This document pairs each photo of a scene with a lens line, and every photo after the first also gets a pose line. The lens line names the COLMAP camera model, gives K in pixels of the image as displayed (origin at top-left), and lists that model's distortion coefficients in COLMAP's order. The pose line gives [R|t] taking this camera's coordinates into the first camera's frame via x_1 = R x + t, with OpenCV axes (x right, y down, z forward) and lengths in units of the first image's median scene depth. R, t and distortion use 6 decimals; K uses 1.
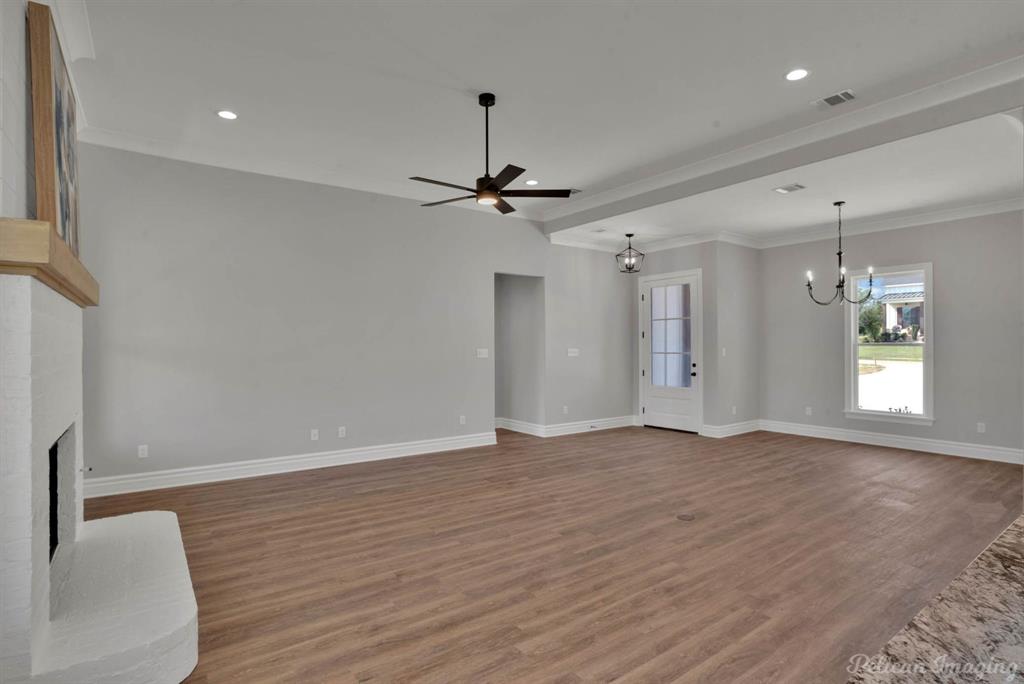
lens RADIAL K [[525.0, 0, 511.2], [0, 525.0, 344.1], [0, 0, 1]] dist [-0.040772, 0.014206]
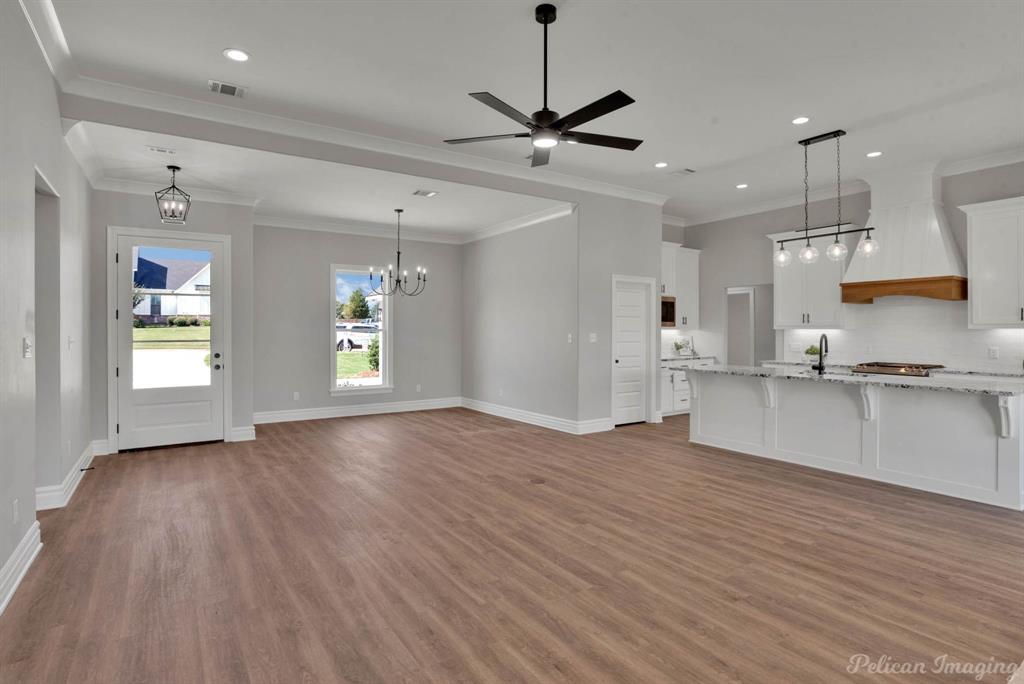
lens RADIAL K [[525.0, 0, 520.5], [0, 525.0, 330.2], [0, 0, 1]] dist [-0.040772, 0.014206]
pose [[0.023227, 0.003106, 0.999725, -0.896738], [-0.001291, 0.999994, -0.003077, 0.007392], [-0.999729, -0.001220, 0.023231, 1.118402]]
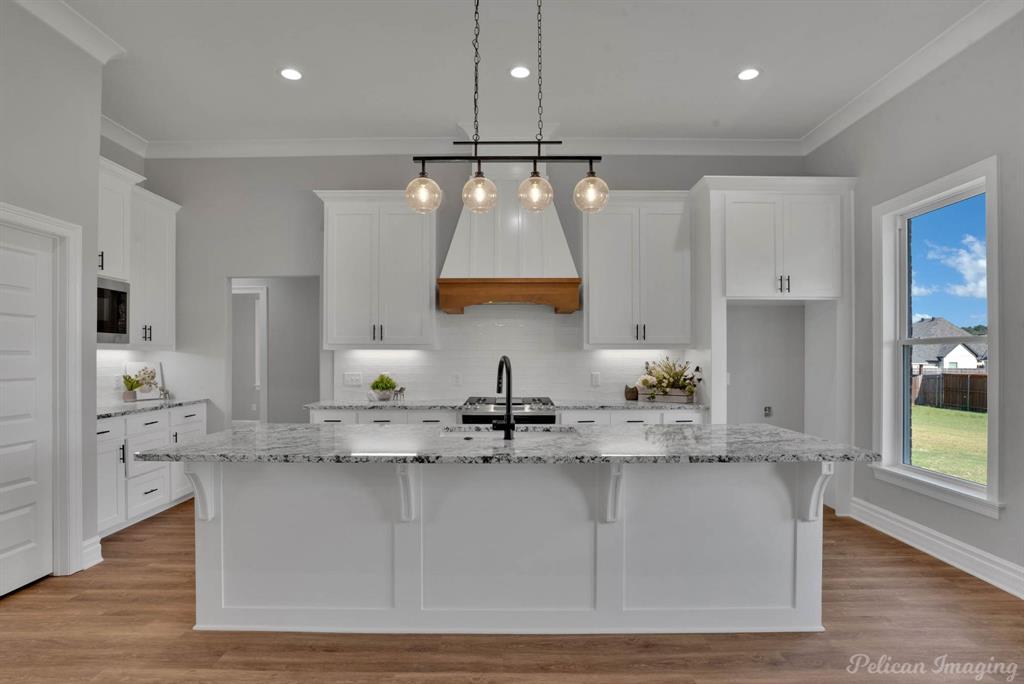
lens RADIAL K [[525.0, 0, 508.2], [0, 525.0, 357.9], [0, 0, 1]] dist [-0.040772, 0.014206]
pose [[-0.805912, 0.000442, 0.592035, 0.111785], [0.001974, 0.999996, 0.001940, 0.013308], [-0.592032, 0.002732, -0.805910, 0.900223]]
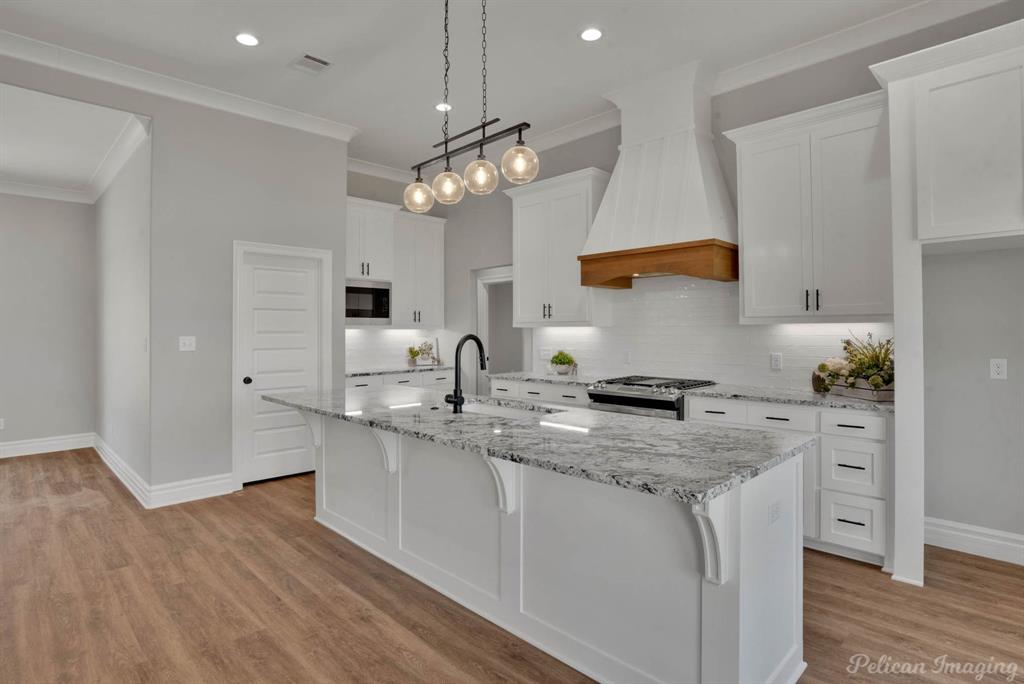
lens RADIAL K [[525.0, 0, 518.2], [0, 525.0, 333.2], [0, 0, 1]] dist [-0.040772, 0.014206]
pose [[-0.157989, 0.000676, 0.987441, -0.220217], [0.006380, 0.999980, 0.000336, 0.010550], [-0.987420, 0.006353, -0.157990, 0.366160]]
